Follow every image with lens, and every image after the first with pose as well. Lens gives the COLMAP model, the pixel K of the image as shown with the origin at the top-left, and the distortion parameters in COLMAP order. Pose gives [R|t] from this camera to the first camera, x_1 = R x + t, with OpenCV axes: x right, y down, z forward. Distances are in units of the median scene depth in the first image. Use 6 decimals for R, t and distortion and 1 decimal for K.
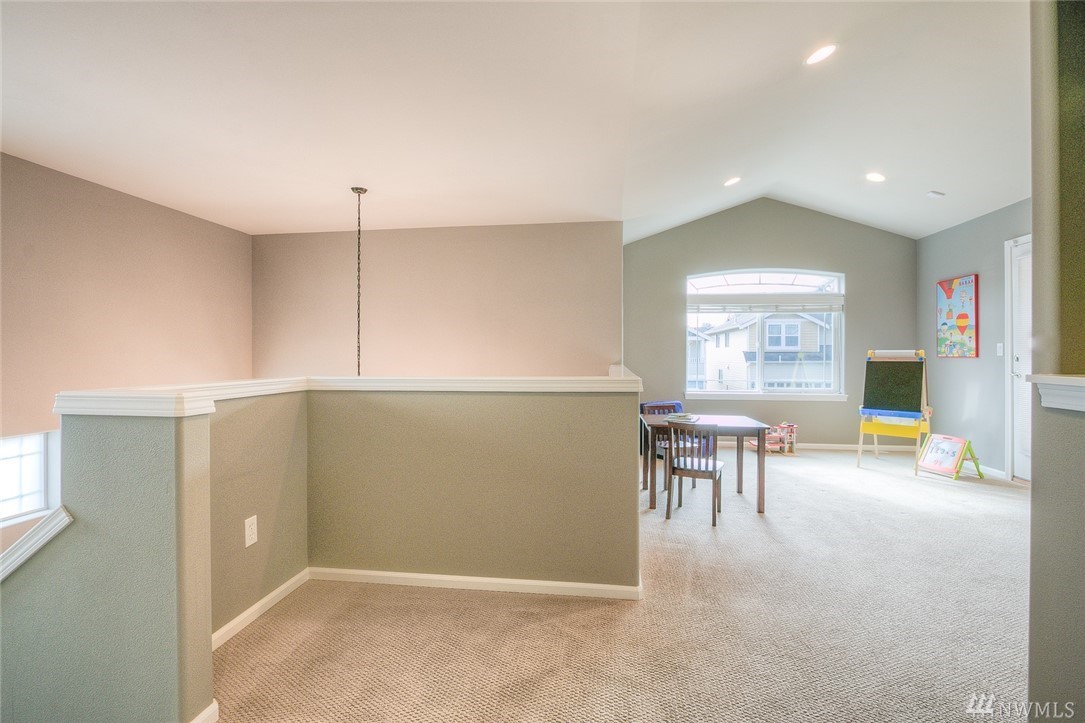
lens RADIAL K [[504.9, 0, 539.1], [0, 504.9, 358.8], [0, 0, 1]] dist [-0.014638, 0.001423]
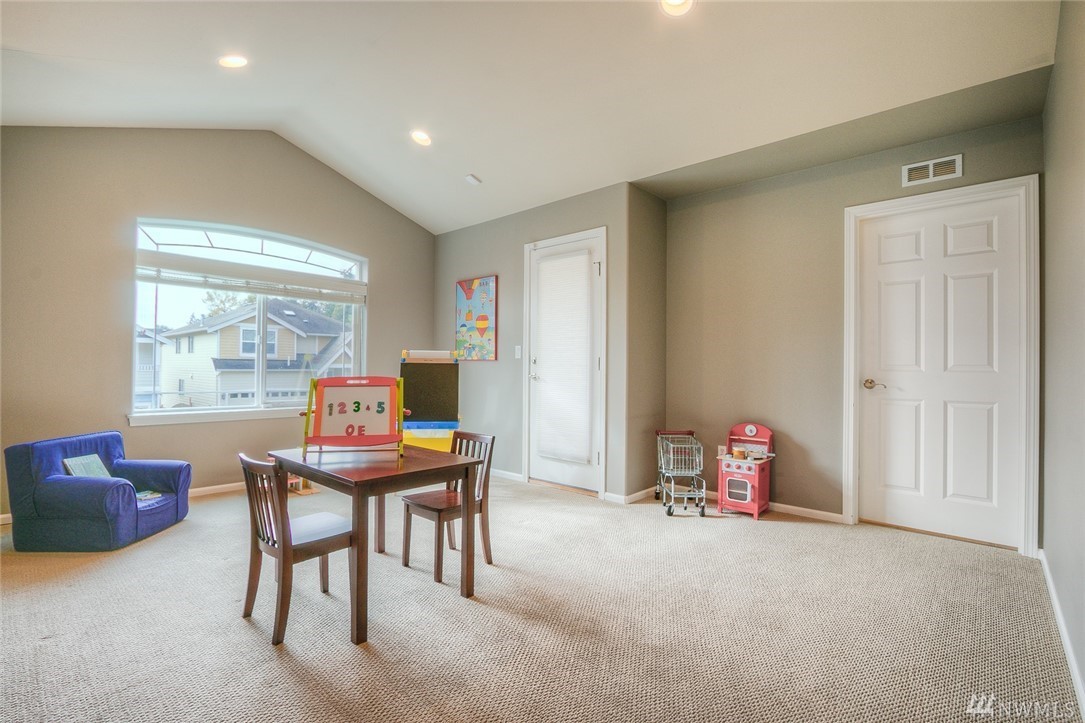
lens RADIAL K [[504.9, 0, 534.9], [0, 504.9, 361.7], [0, 0, 1]] dist [-0.014638, 0.001423]
pose [[0.572670, 0.017249, 0.819604, 0.098408], [-0.006973, 0.999845, -0.016170, 0.014496], [-0.819756, 0.003546, 0.572702, 0.338177]]
